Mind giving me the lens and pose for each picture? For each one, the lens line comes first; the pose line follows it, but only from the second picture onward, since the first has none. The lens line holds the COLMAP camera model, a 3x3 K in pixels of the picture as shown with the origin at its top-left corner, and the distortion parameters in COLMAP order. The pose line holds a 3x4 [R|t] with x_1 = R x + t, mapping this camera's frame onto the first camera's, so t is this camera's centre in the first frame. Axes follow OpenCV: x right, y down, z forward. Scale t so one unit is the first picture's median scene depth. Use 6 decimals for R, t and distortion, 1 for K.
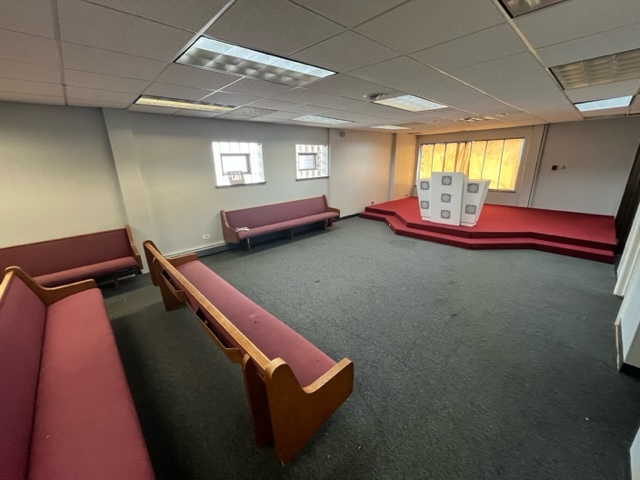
lens RADIAL K [[257.6, 0, 315.2], [0, 257.6, 235.6], [0, 0, 1]] dist [-0.001383, -0.001577]
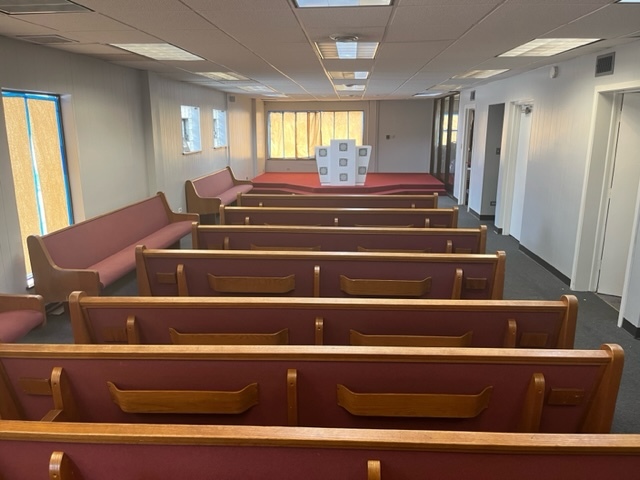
lens RADIAL K [[490.5, 0, 321.8], [0, 490.5, 241.6], [0, 0, 1]] dist [0.042266, -0.008361]
pose [[0.718593, -0.140453, 0.681100, -1.138920], [0.184620, 0.982778, 0.007880, 0.170342], [-0.670477, 0.120082, 0.732148, -0.502663]]
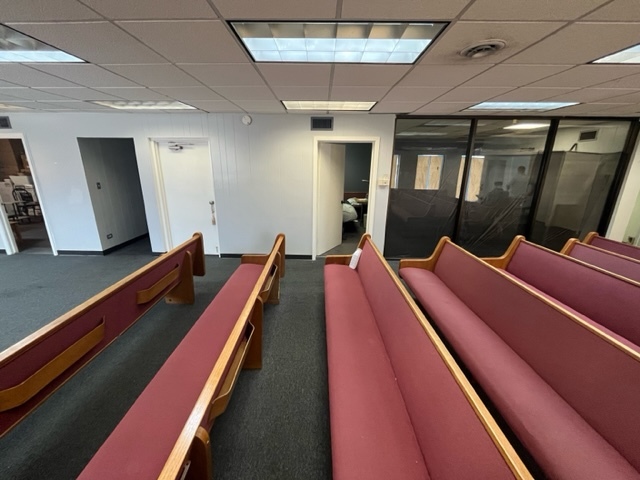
lens RADIAL K [[257.6, 0, 315.4], [0, 257.6, 236.9], [0, 0, 1]] dist [-0.001383, -0.001577]
pose [[-0.723049, -0.178638, 0.667300, -0.661687], [0.204100, 0.867617, 0.453415, -0.105965], [-0.659957, 0.464037, -0.590869, 0.411351]]
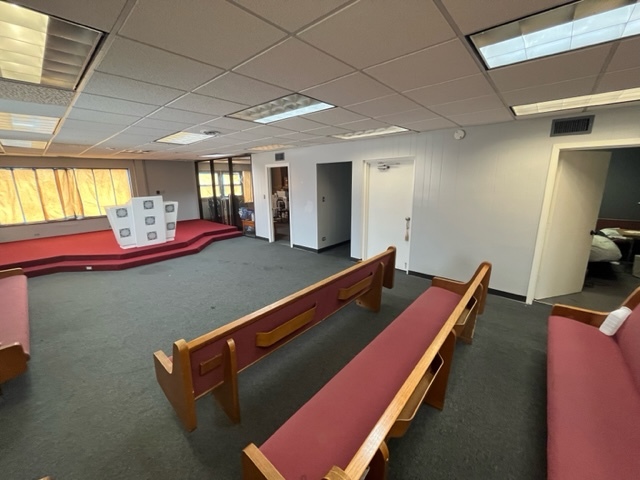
lens RADIAL K [[257.6, 0, 315.5], [0, 257.6, 237.5], [0, 0, 1]] dist [-0.001383, -0.001577]
pose [[-0.098539, -0.196125, 0.975615, -0.652817], [0.301185, 0.928528, 0.217080, -0.112024], [-0.948461, 0.315231, -0.032426, 0.424078]]
